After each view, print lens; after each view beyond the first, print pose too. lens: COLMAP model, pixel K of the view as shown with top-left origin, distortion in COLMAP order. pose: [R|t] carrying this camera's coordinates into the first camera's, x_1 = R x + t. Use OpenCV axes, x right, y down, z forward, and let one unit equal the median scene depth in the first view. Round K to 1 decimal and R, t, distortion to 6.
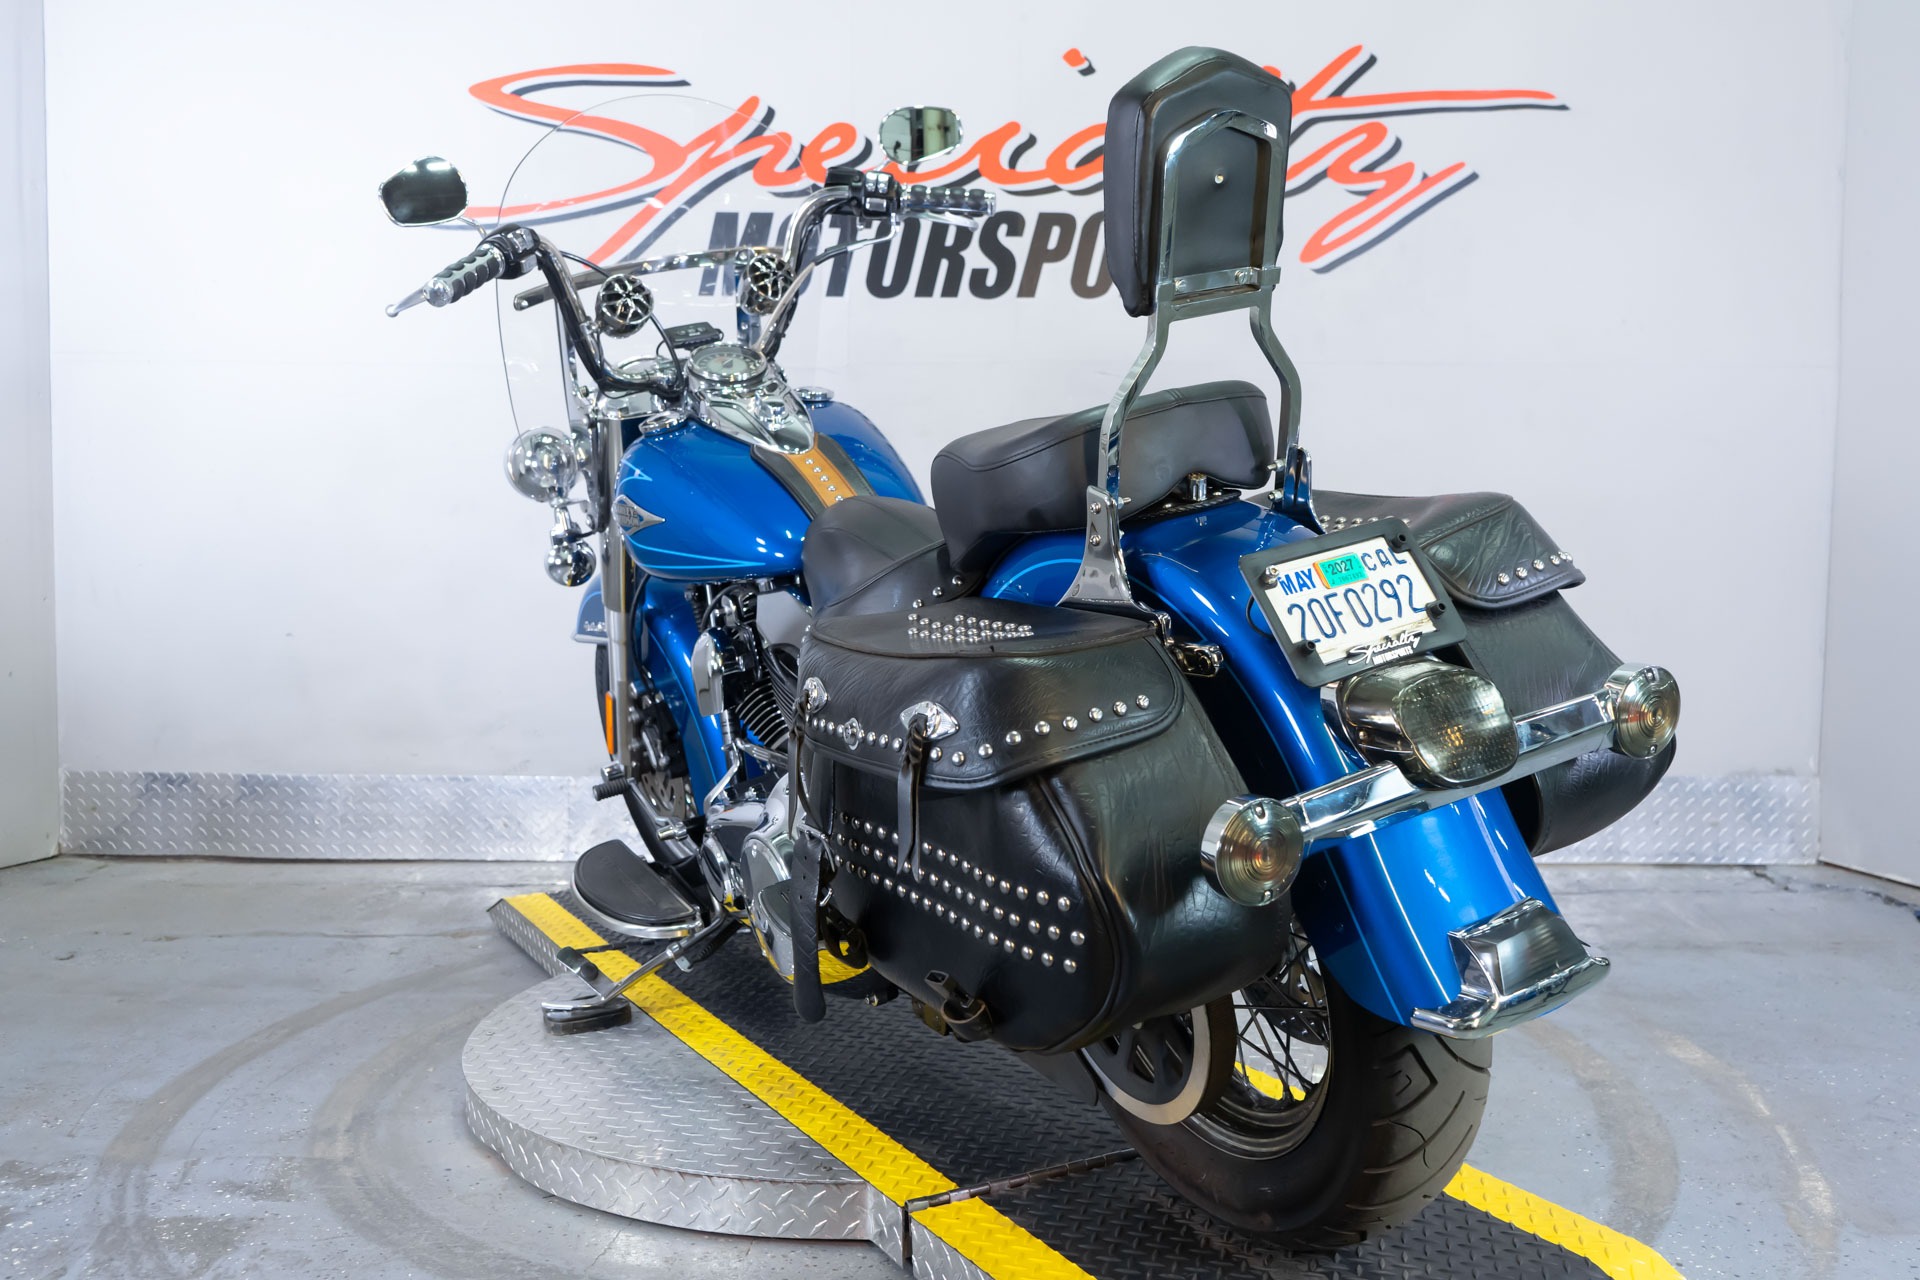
lens RADIAL K [[1724.5, 0, 960.0], [0, 1724.5, 640.0], [0, 0, 1]] dist [-0.000561, 0.003372]
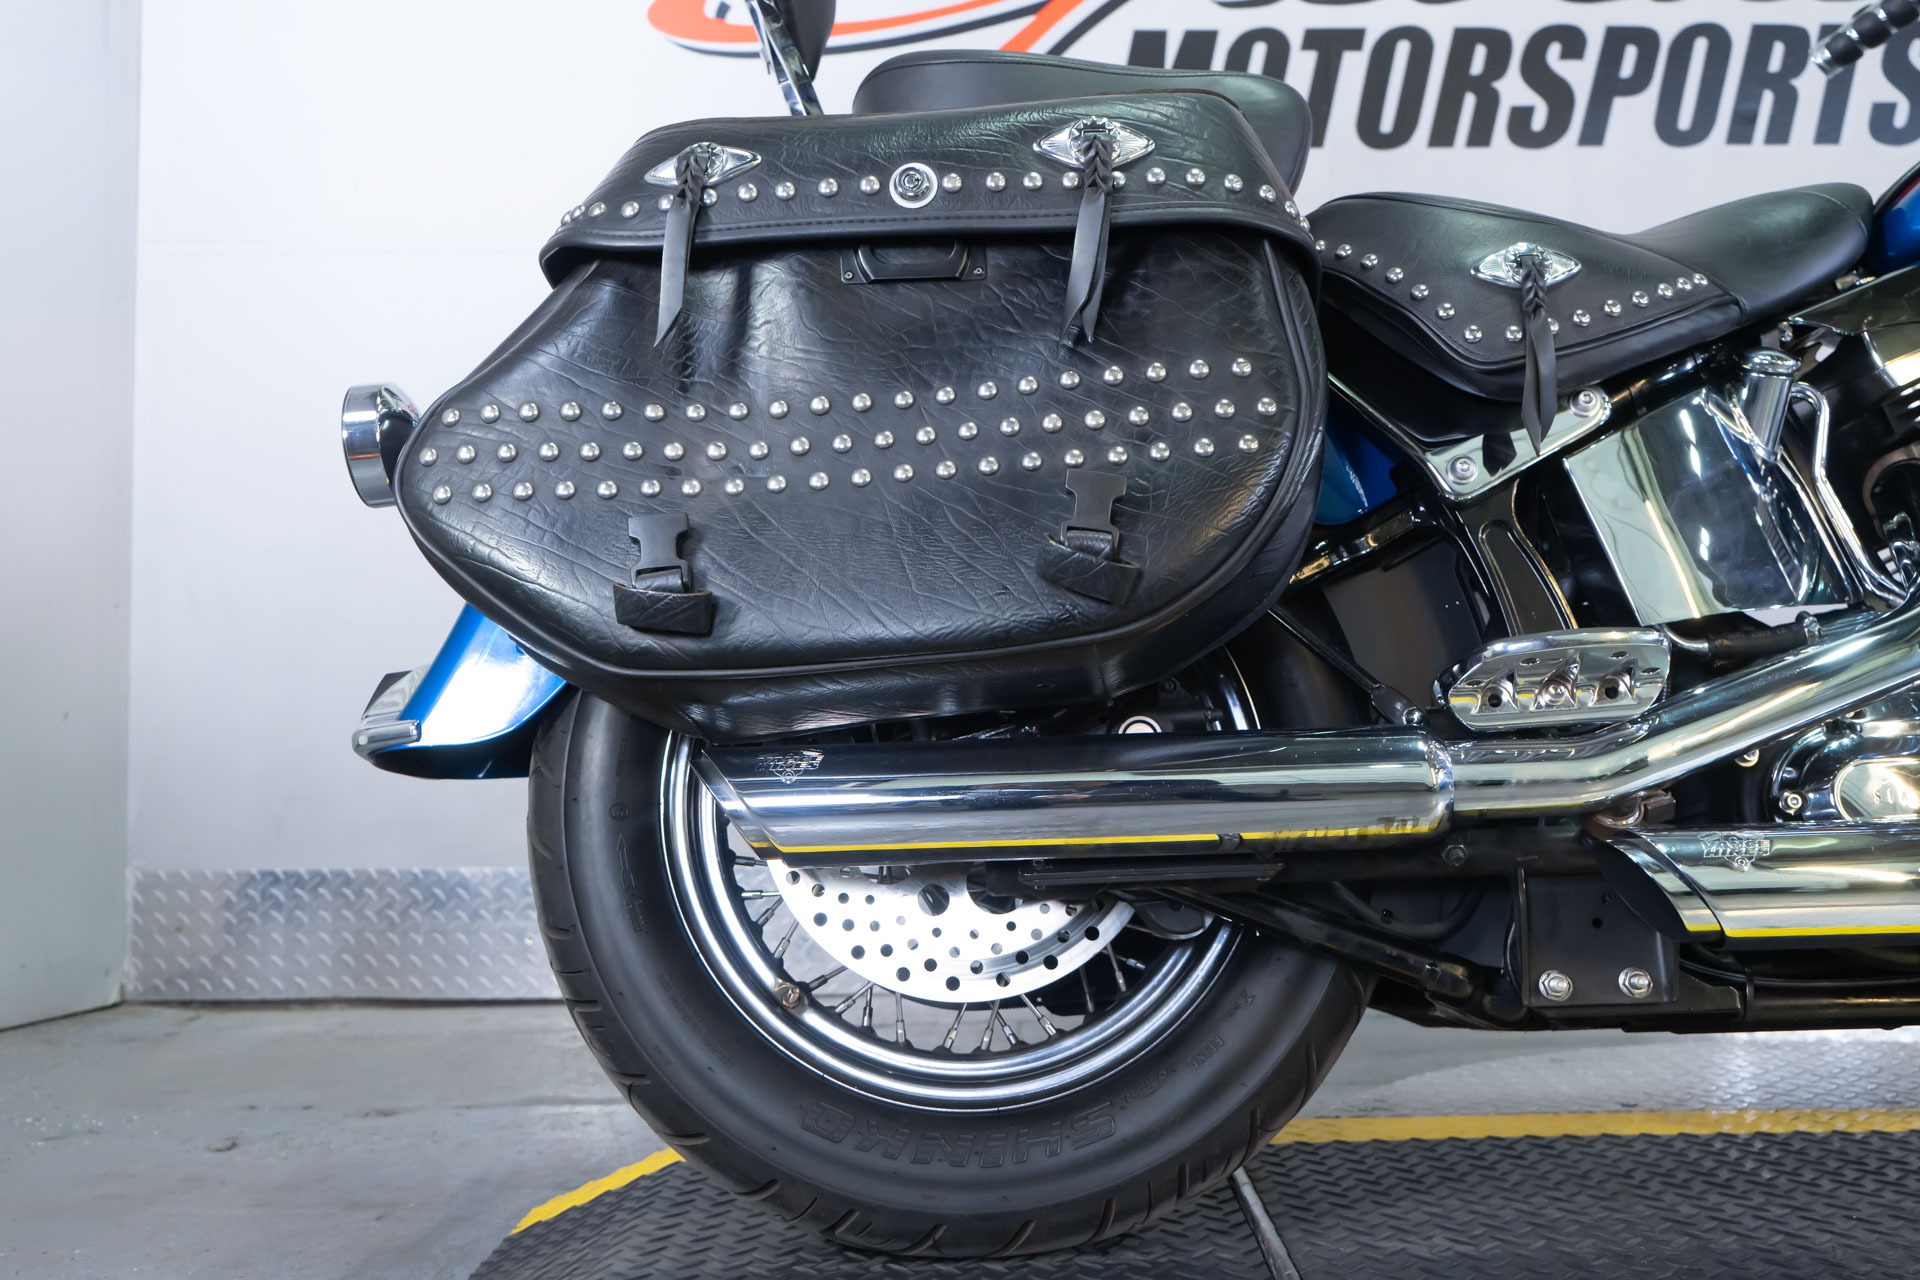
lens RADIAL K [[1828.5, 0, 972.1], [0, 1828.5, 645.4], [0, 0, 1]] dist [0.014595, 0.000141]
pose [[0.999156, -0.012339, 0.039190, -0.242500], [0.016144, 0.995023, -0.098325, 0.068247], [-0.037782, 0.098874, 0.994382, 0.305430]]
